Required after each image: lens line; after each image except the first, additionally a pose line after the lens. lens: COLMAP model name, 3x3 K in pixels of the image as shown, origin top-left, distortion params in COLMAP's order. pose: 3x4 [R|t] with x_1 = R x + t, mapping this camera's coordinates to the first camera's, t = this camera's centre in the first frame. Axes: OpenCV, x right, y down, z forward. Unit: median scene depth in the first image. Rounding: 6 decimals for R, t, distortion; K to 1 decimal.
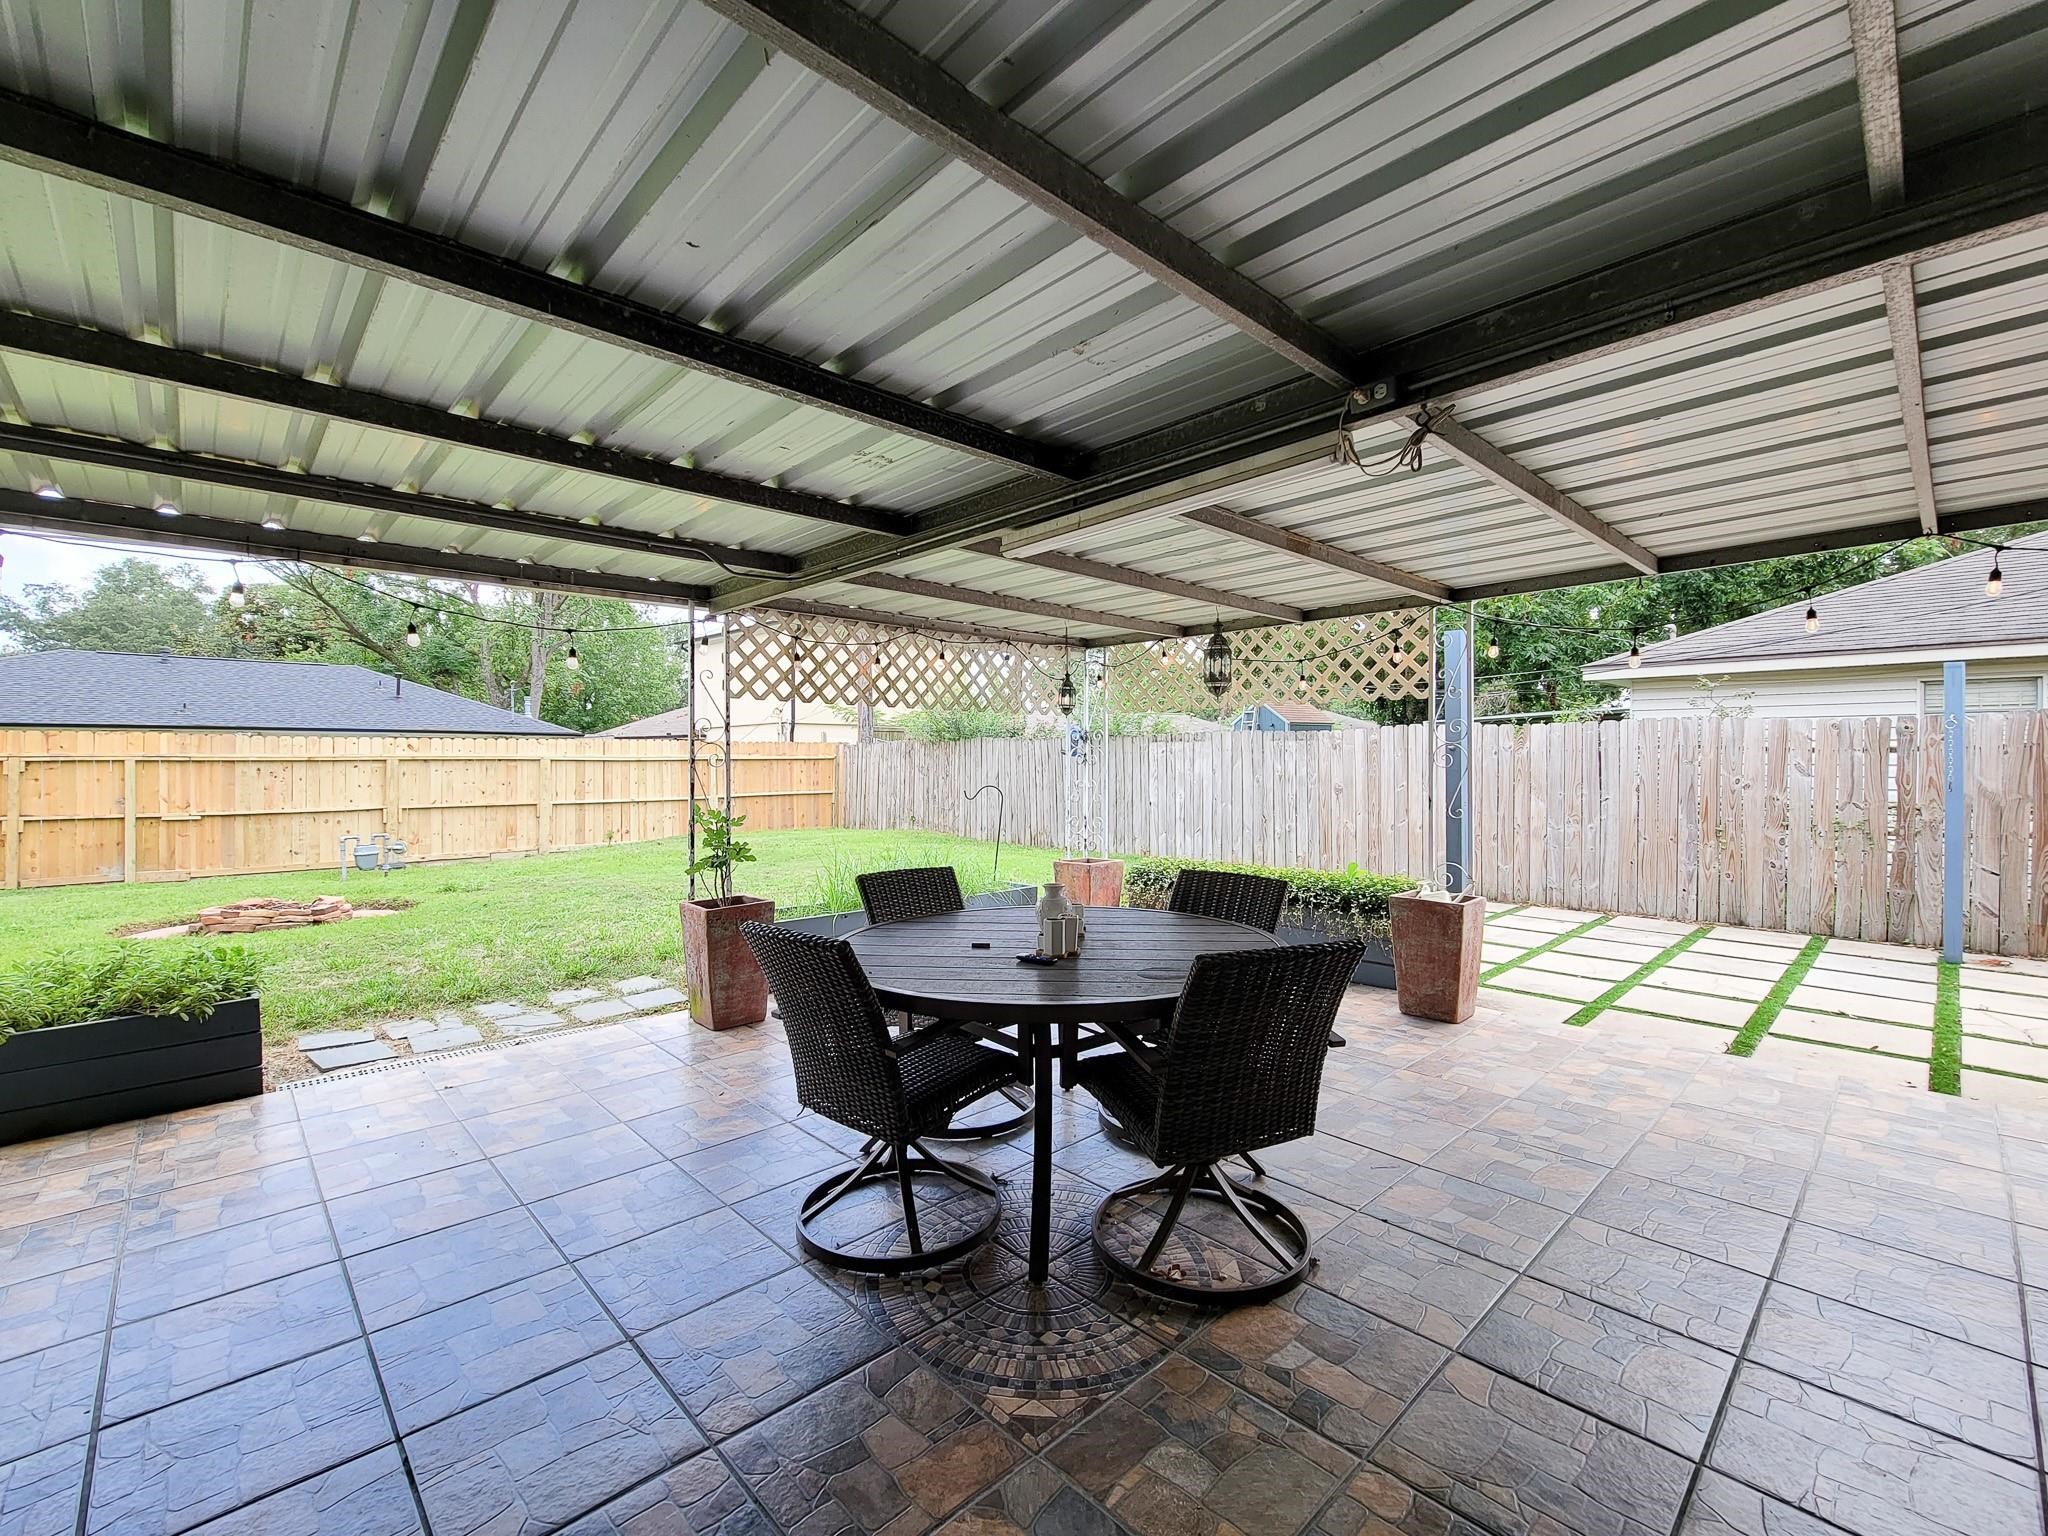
lens RADIAL K [[861.0, 0, 1033.5], [0, 861.0, 757.6], [0, 0, 1]] dist [-0.000559, -0.000368]
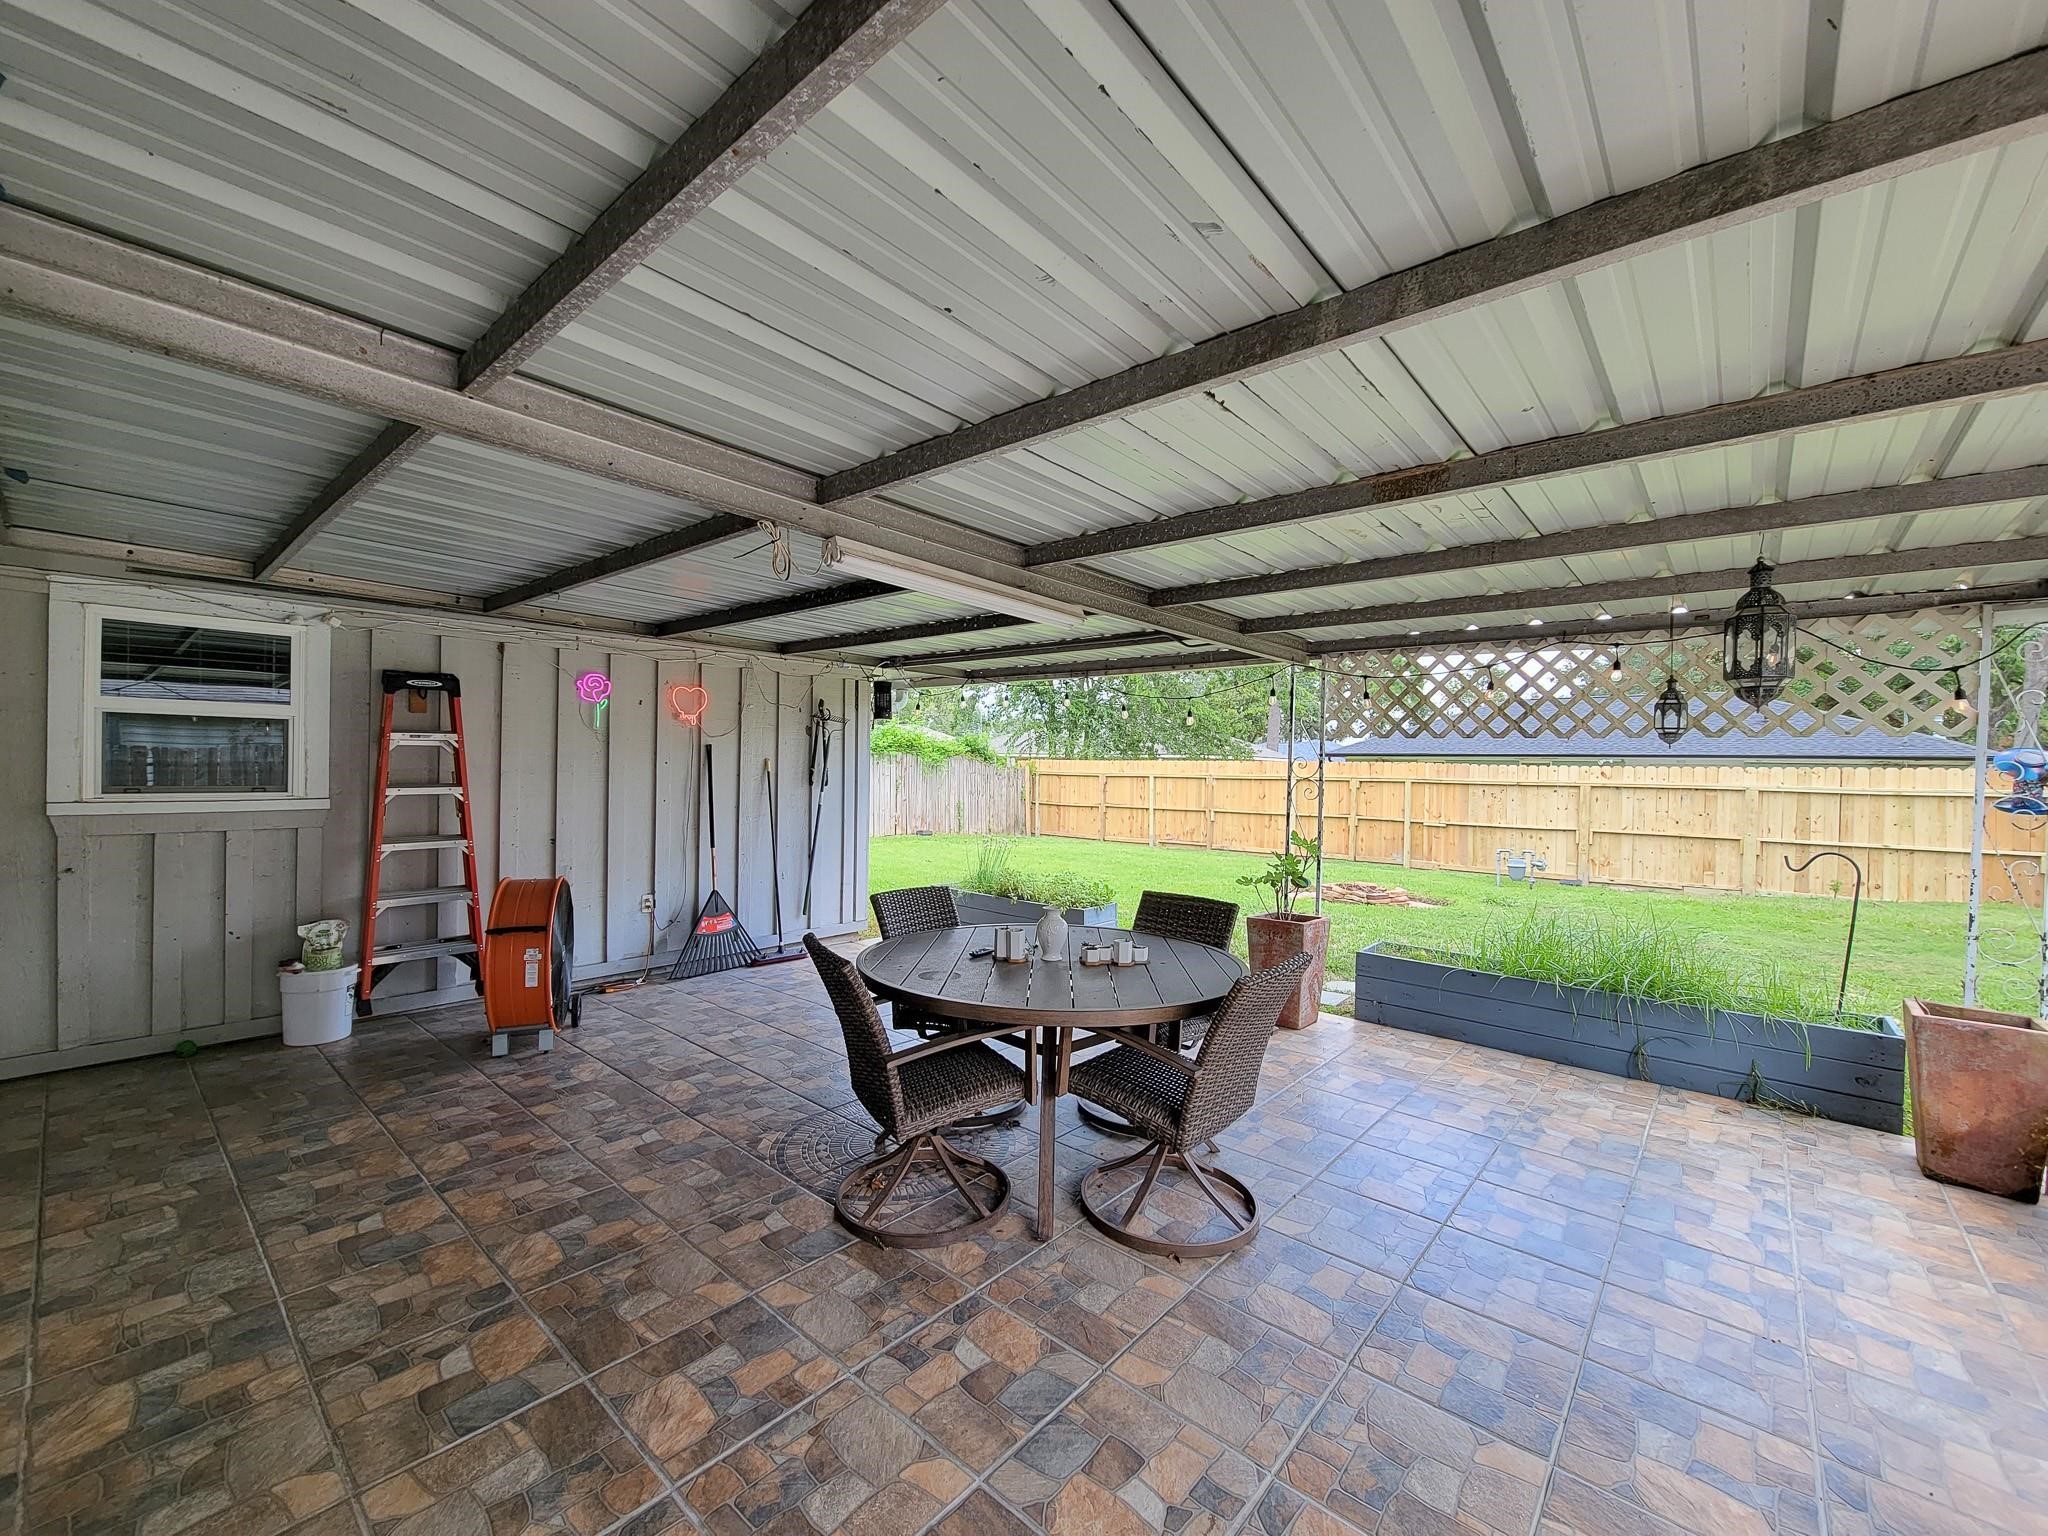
lens RADIAL K [[847.4, 0, 1024.0], [0, 847.4, 768.0], [0, 0, 1]] dist [-0.001839, -0.000163]
pose [[0.086951, 0.004152, -0.996204, 0.279222], [-0.018839, 0.999819, 0.002522, -0.010425], [0.996034, 0.018548, 0.087014, 0.206375]]
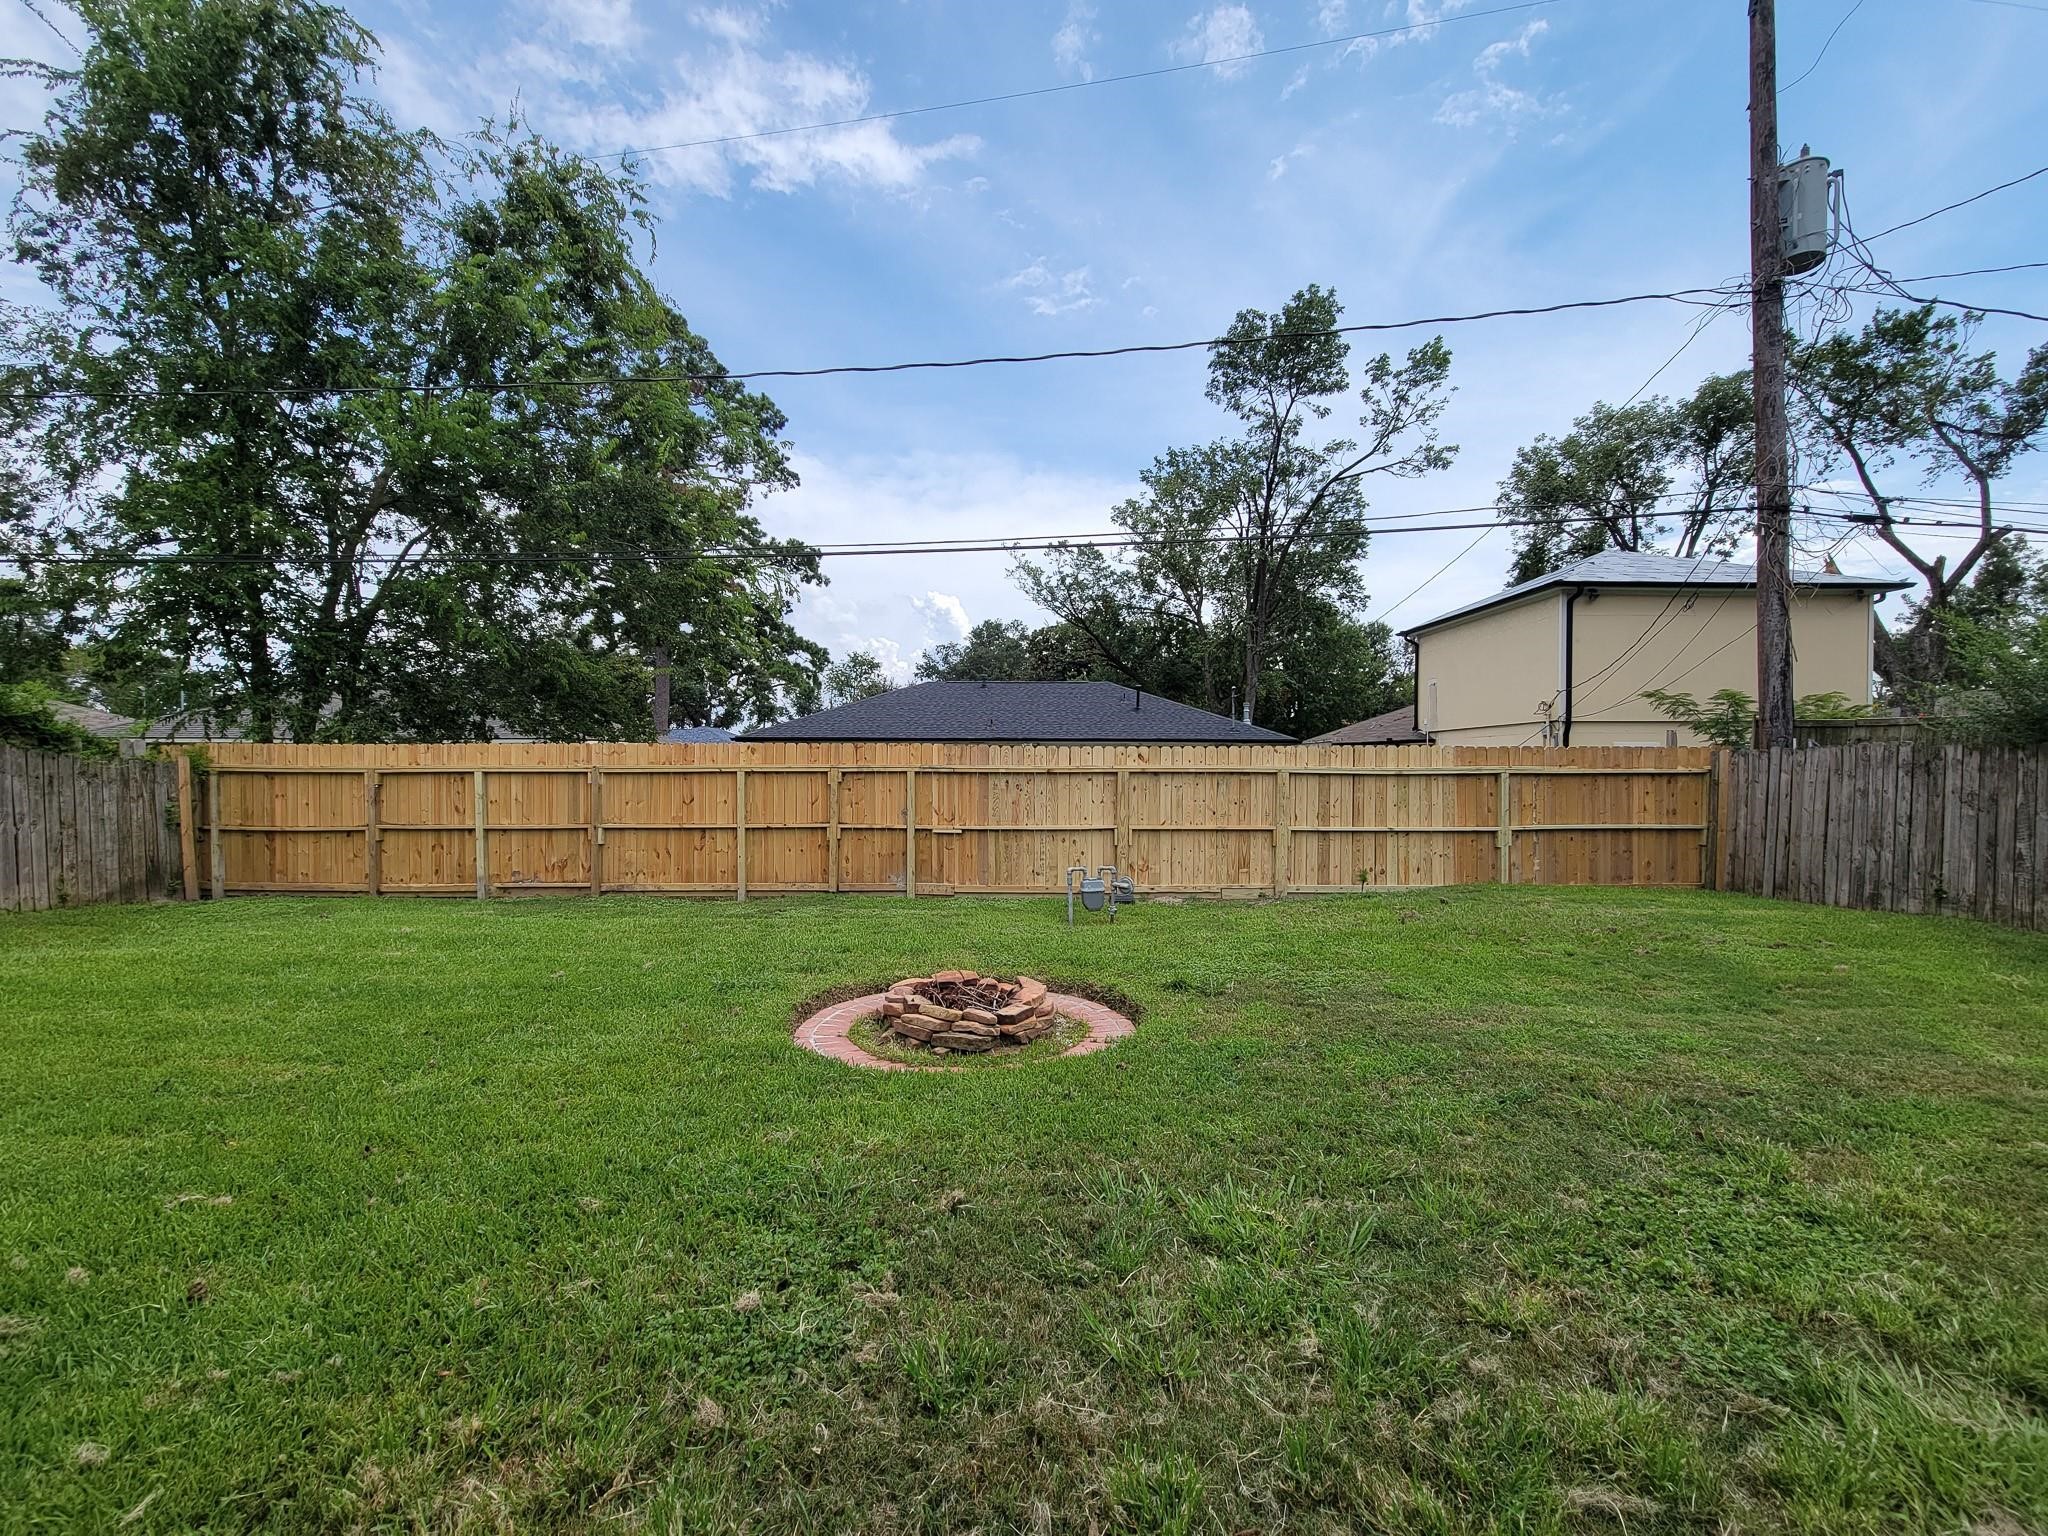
lens RADIAL K [[847.4, 0, 1024.0], [0, 847.4, 768.0], [0, 0, 1]] dist [-0.001839, -0.000163]
pose [[0.713727, 0.007194, -0.700387, -0.235302], [-0.003285, 0.999971, 0.006924, -0.007713], [0.700417, -0.002641, 0.713729, 0.344726]]
